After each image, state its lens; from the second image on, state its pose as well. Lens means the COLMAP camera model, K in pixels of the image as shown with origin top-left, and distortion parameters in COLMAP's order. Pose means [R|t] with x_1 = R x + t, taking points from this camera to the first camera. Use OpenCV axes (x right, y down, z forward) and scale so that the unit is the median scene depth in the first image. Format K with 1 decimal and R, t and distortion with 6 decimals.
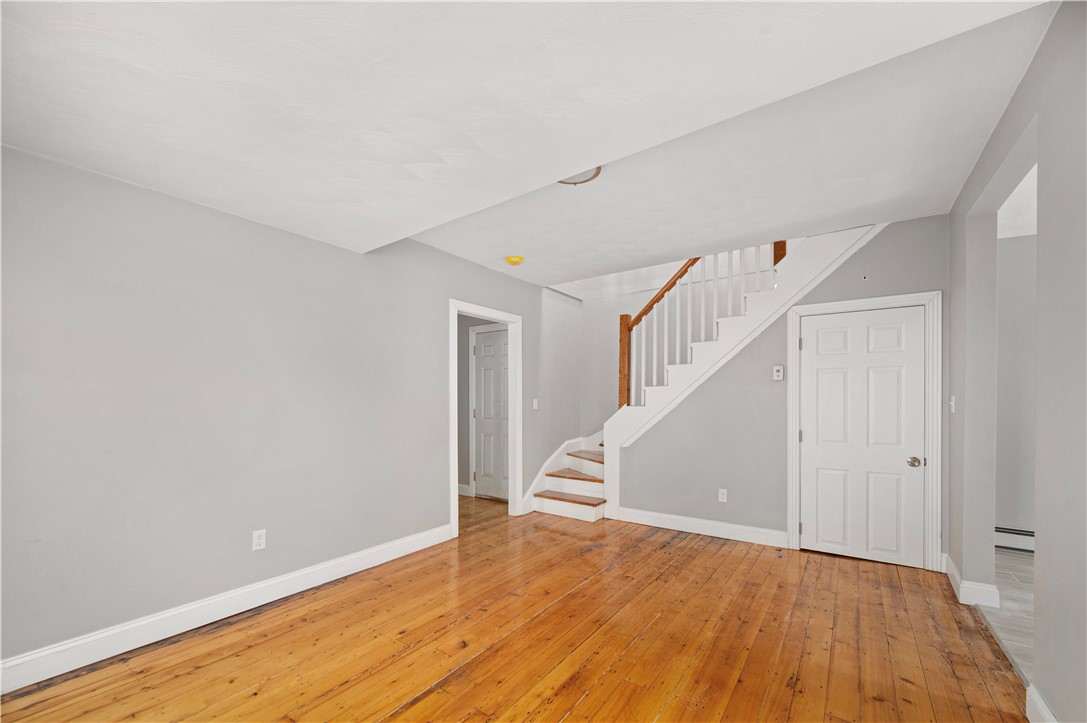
lens RADIAL K [[426.2, 0, 549.3], [0, 426.2, 404.8], [0, 0, 1]] dist [0.000133, -0.000252]
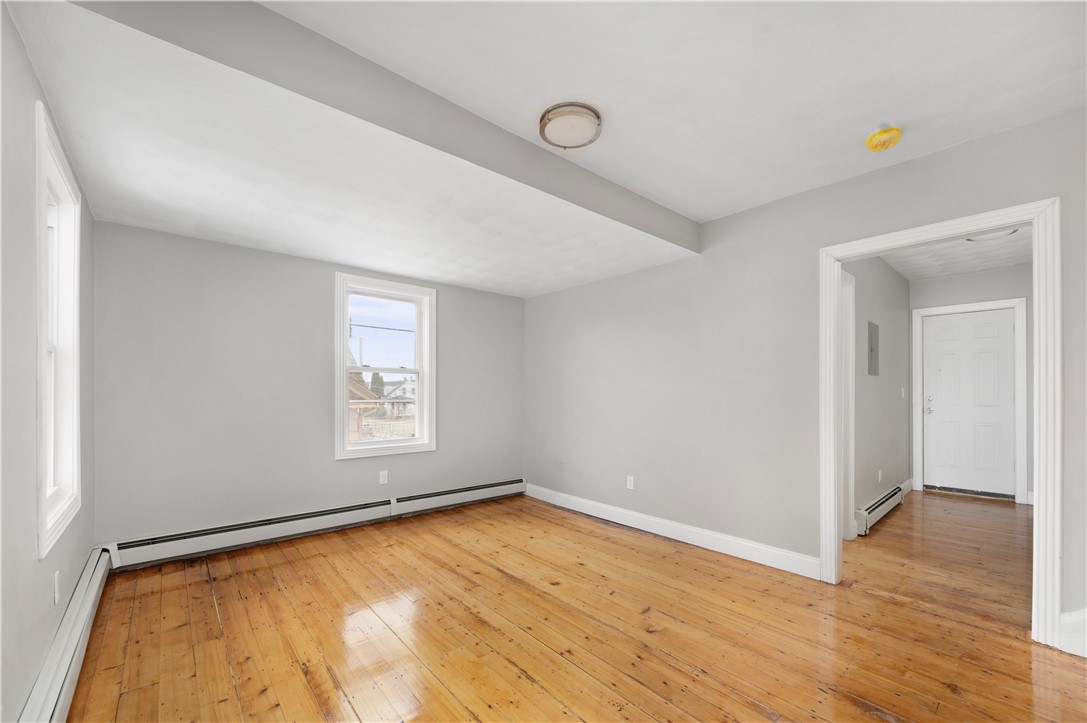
lens RADIAL K [[426.2, 0, 536.4], [0, 426.2, 387.3], [0, 0, 1]] dist [0.000133, -0.000252]
pose [[-0.255011, -0.010499, -0.966881, 0.889440], [0.002654, 0.999930, -0.011558, -0.004454], [0.966935, -0.005514, -0.254965, 1.089977]]
